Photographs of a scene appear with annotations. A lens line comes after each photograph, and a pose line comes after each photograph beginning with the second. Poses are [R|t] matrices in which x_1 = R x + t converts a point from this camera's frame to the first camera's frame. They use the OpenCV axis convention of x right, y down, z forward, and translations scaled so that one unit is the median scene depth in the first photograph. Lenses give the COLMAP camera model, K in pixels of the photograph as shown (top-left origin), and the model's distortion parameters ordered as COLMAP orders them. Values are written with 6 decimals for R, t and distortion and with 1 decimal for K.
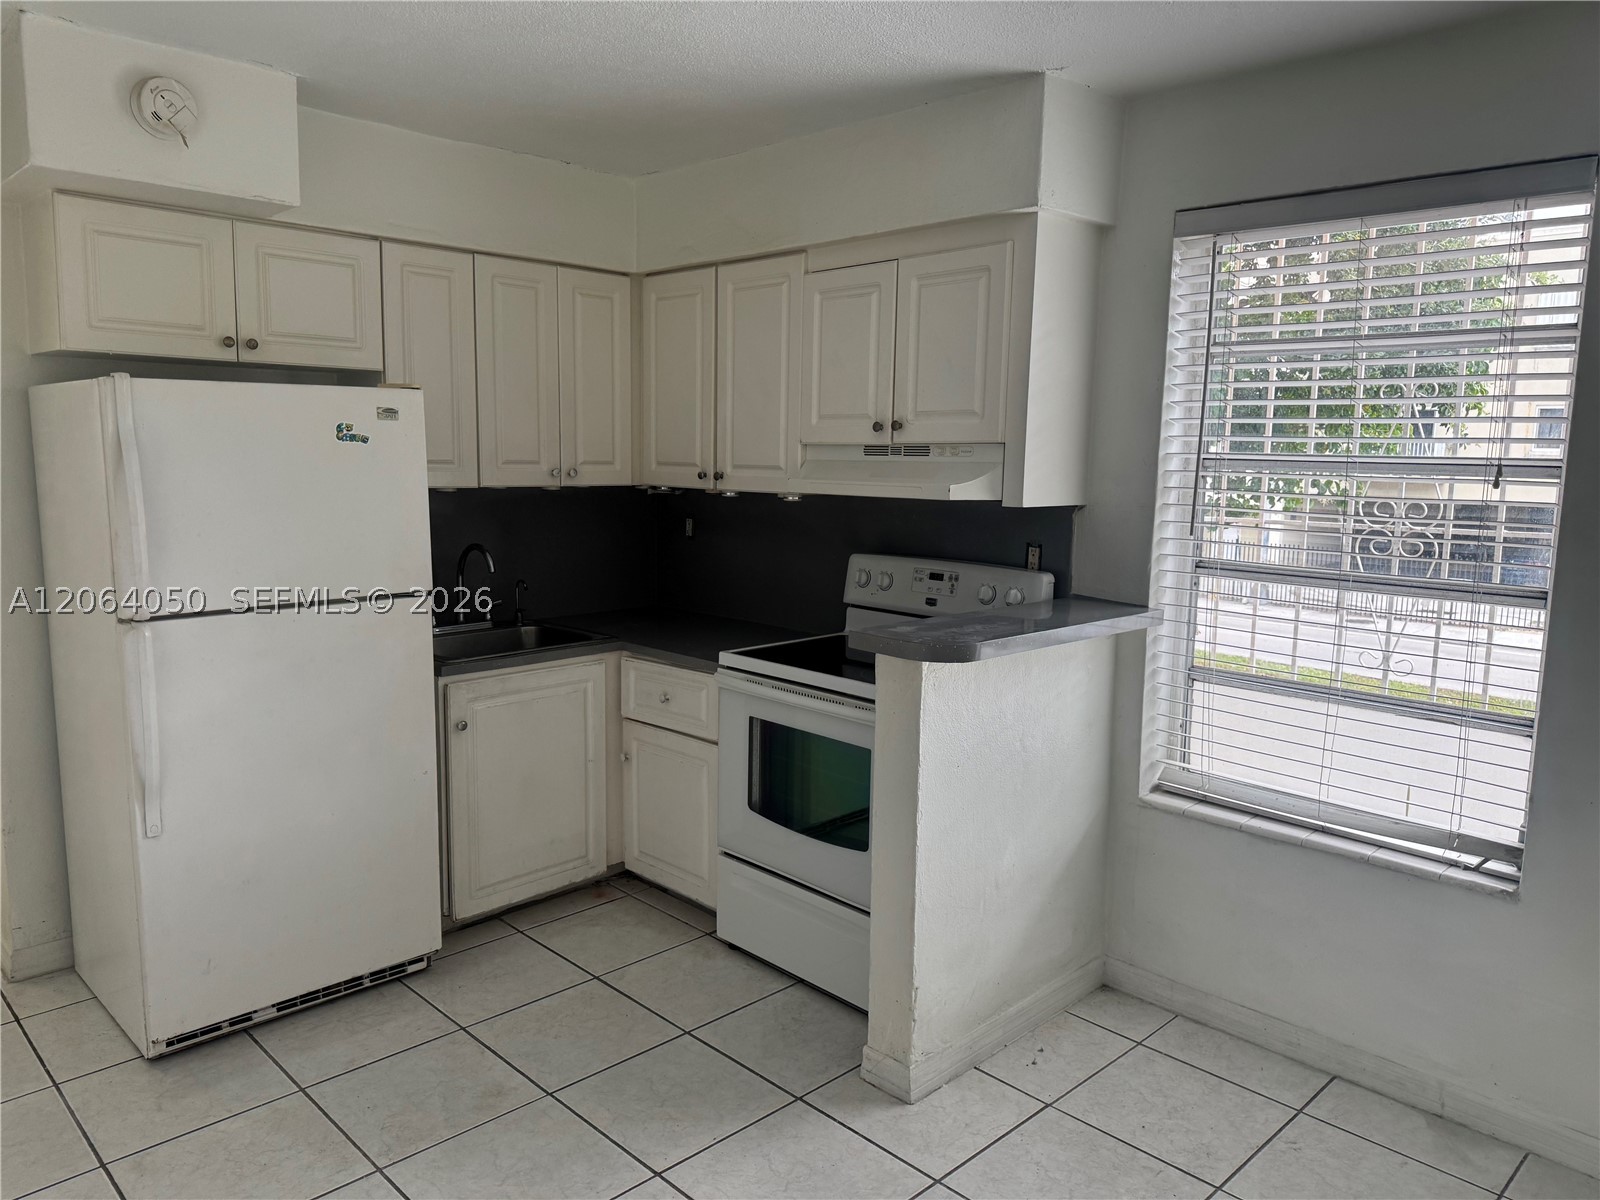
lens RADIAL K [[1123.2, 0, 799.9], [0, 1123.2, 602.0], [0, 0, 1]] dist [0.007084, -0.025356]
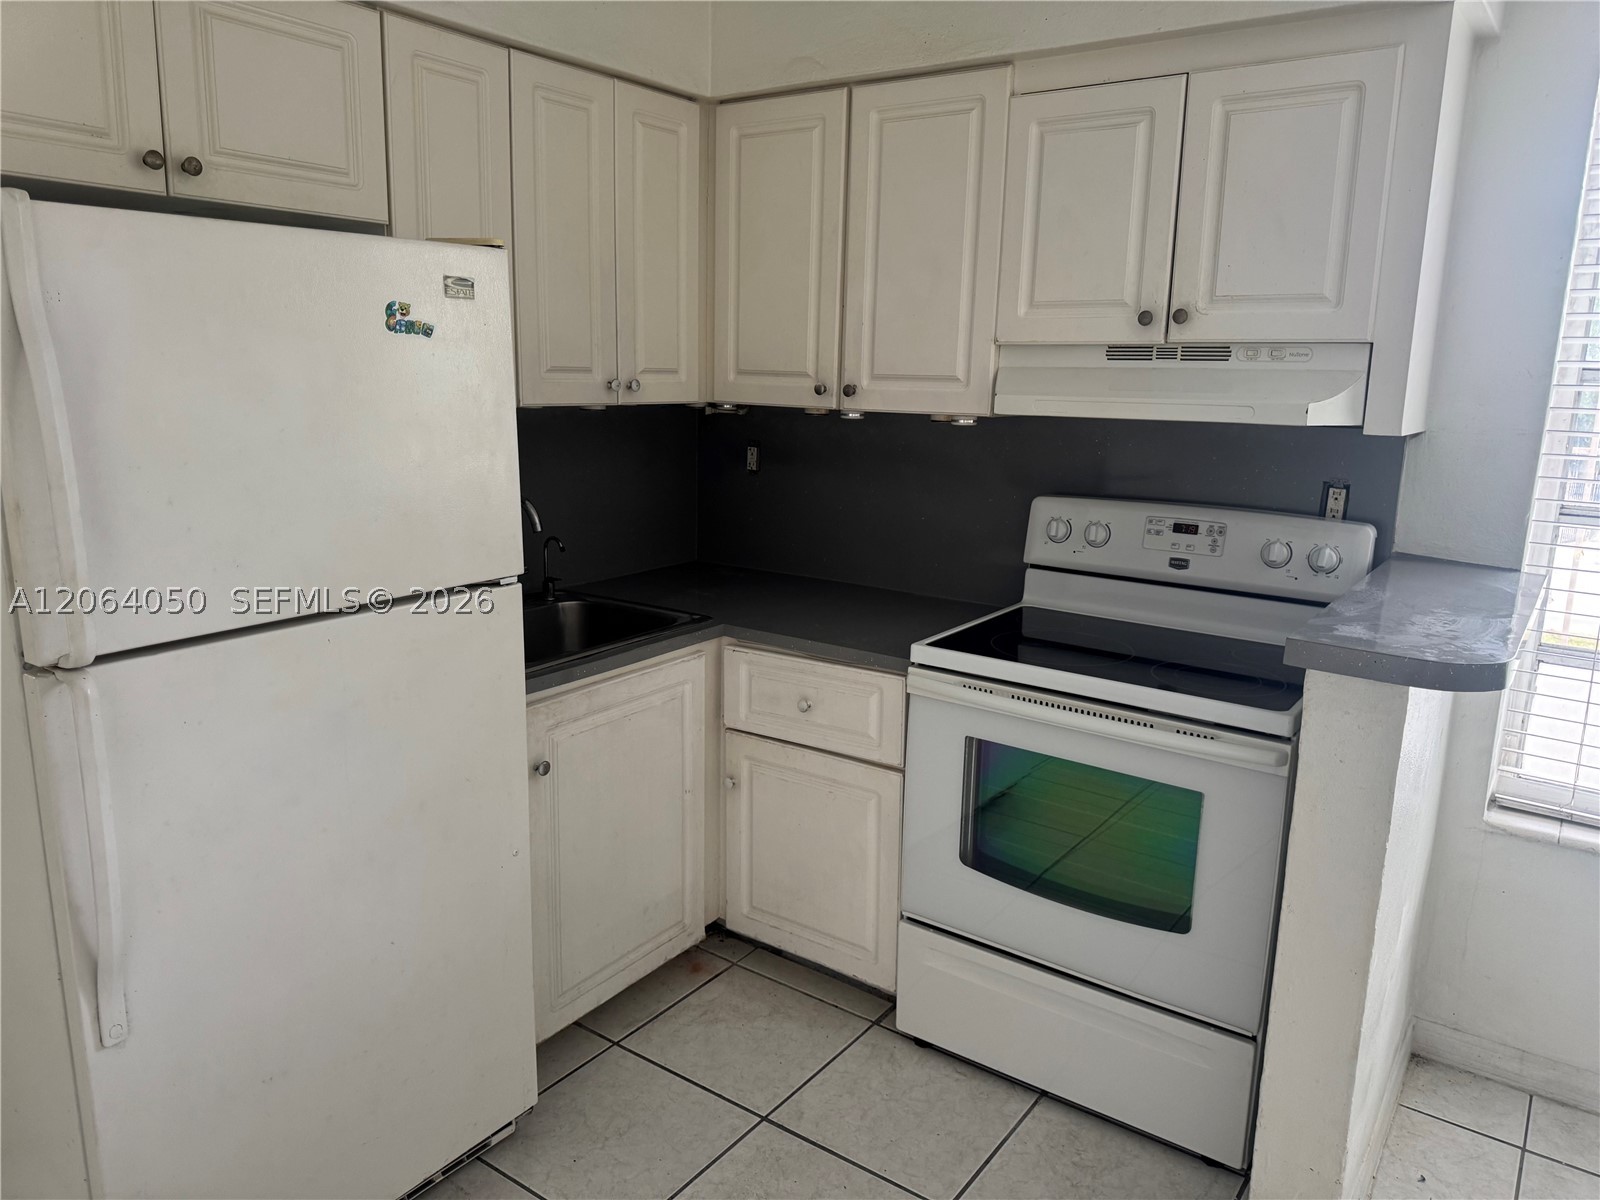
lens RADIAL K [[1123.2, 0, 789.8], [0, 1123.2, 597.3], [0, 0, 1]] dist [0.007084, -0.025356]
pose [[0.985355, -0.031580, 0.167567, -0.263007], [0.018923, 0.996882, 0.076599, -0.039711], [-0.169463, -0.072306, 0.982880, 0.325005]]
